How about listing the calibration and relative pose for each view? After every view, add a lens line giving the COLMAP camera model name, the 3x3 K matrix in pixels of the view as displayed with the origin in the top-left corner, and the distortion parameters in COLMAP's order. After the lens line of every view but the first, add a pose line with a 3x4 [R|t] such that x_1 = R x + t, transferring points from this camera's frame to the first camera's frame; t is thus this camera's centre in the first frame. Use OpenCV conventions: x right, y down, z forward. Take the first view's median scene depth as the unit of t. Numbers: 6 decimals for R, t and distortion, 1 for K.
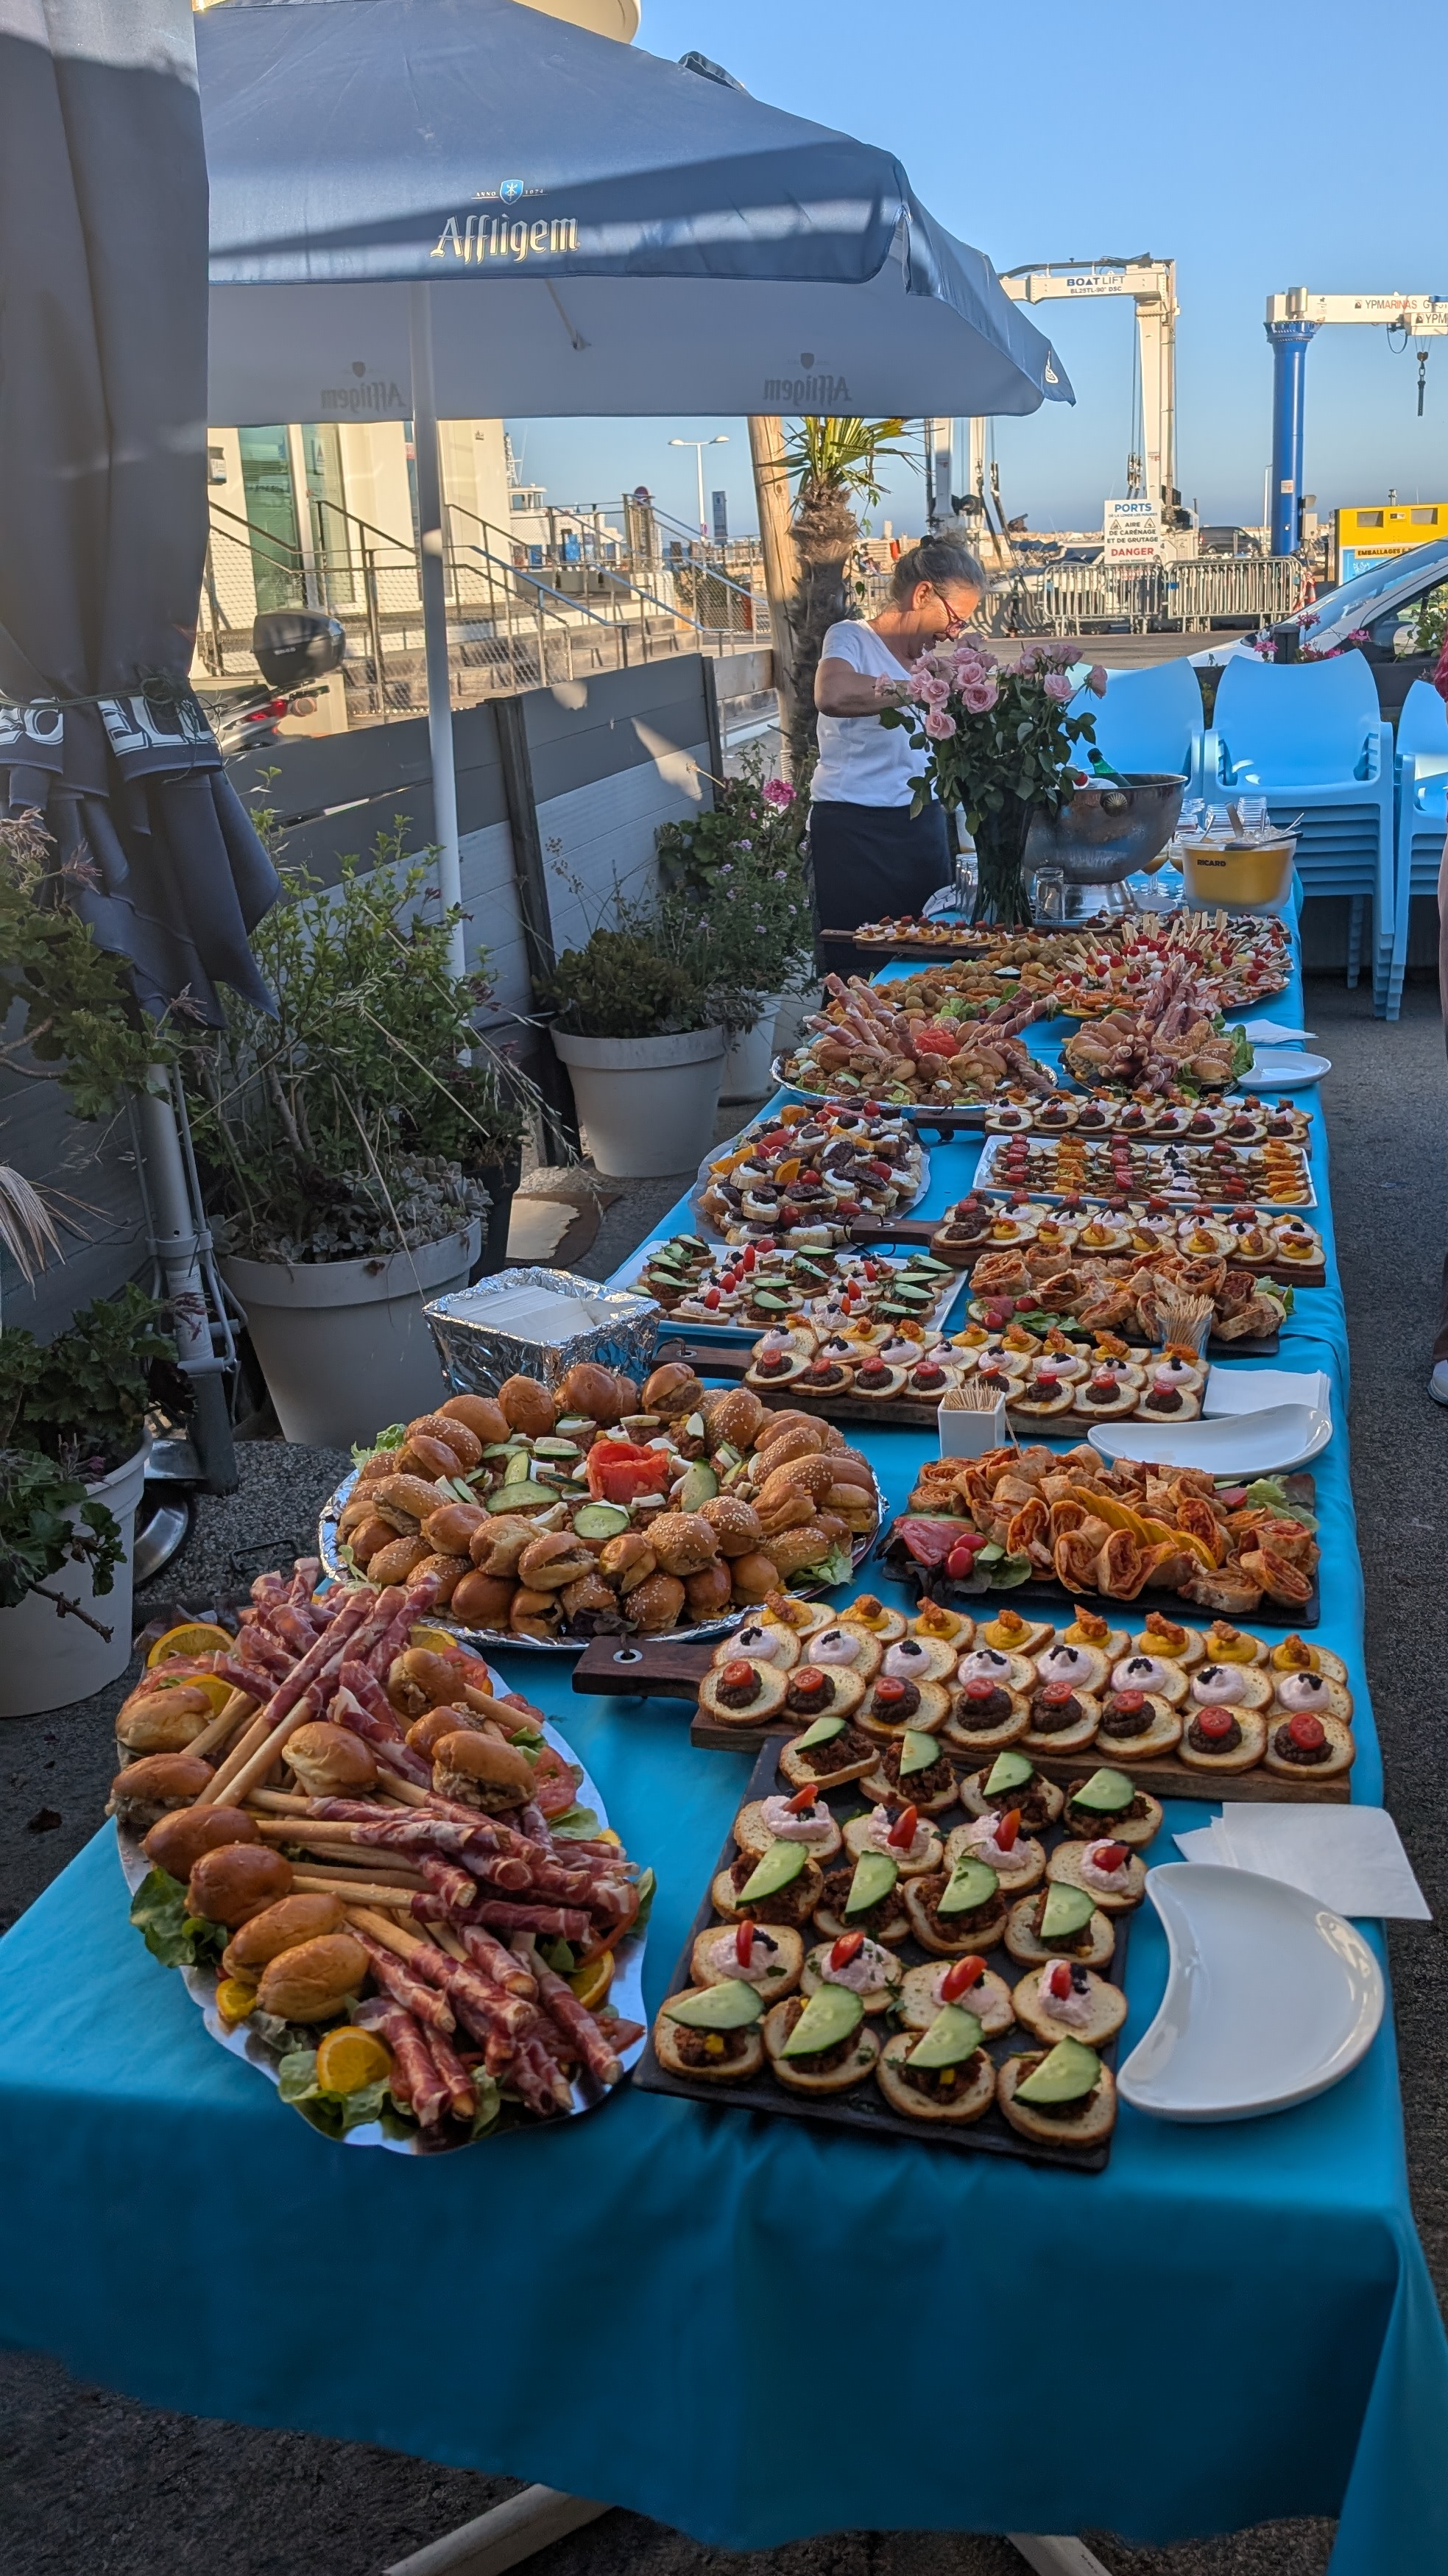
lens RADIAL K [[1890.8, 0, 830.4], [0, 1890.8, 1173.6], [0, 0, 1]] dist [0.006286, -0.007297]
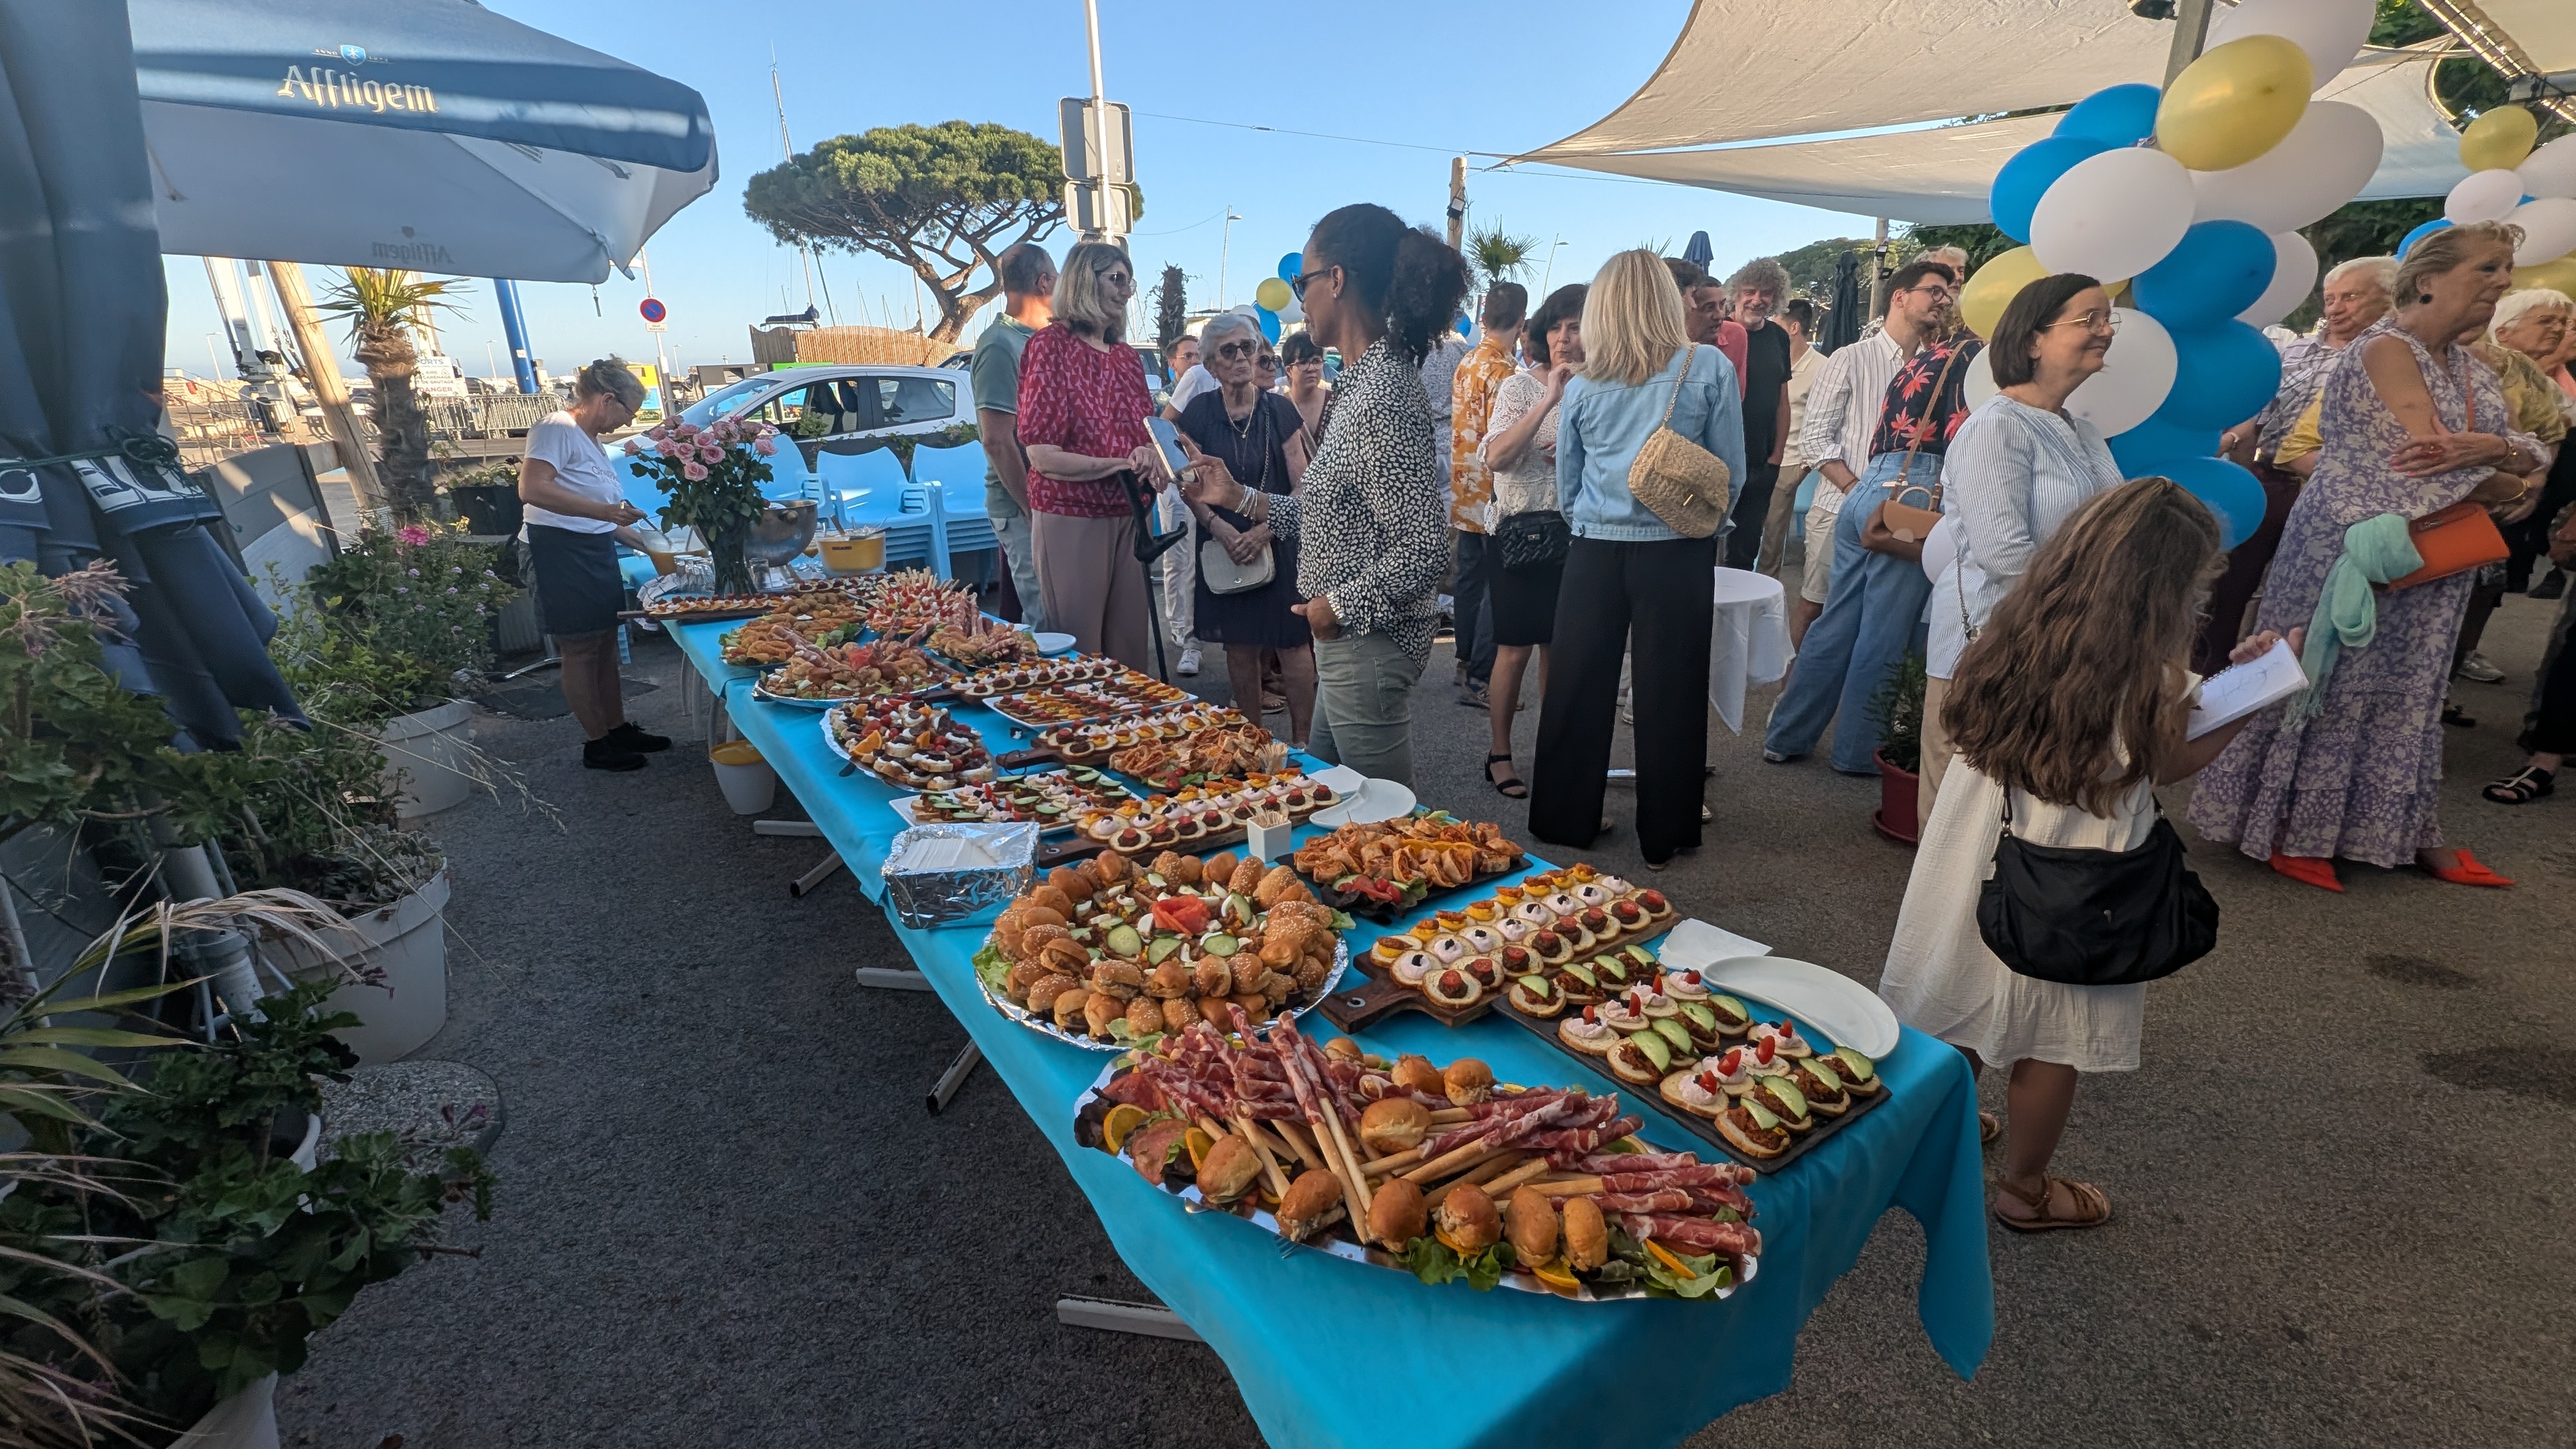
lens RADIAL K [[949.0, 0, 1288.0], [0, 949.0, 724.5], [0, 0, 1]] dist [-0.016219, -0.000274]
pose [[0.720568, -0.209405, 0.661008, -0.220552], [0.191152, 0.976357, 0.100930, -0.024776], [-0.666515, 0.053626, 0.743560, 0.148860]]
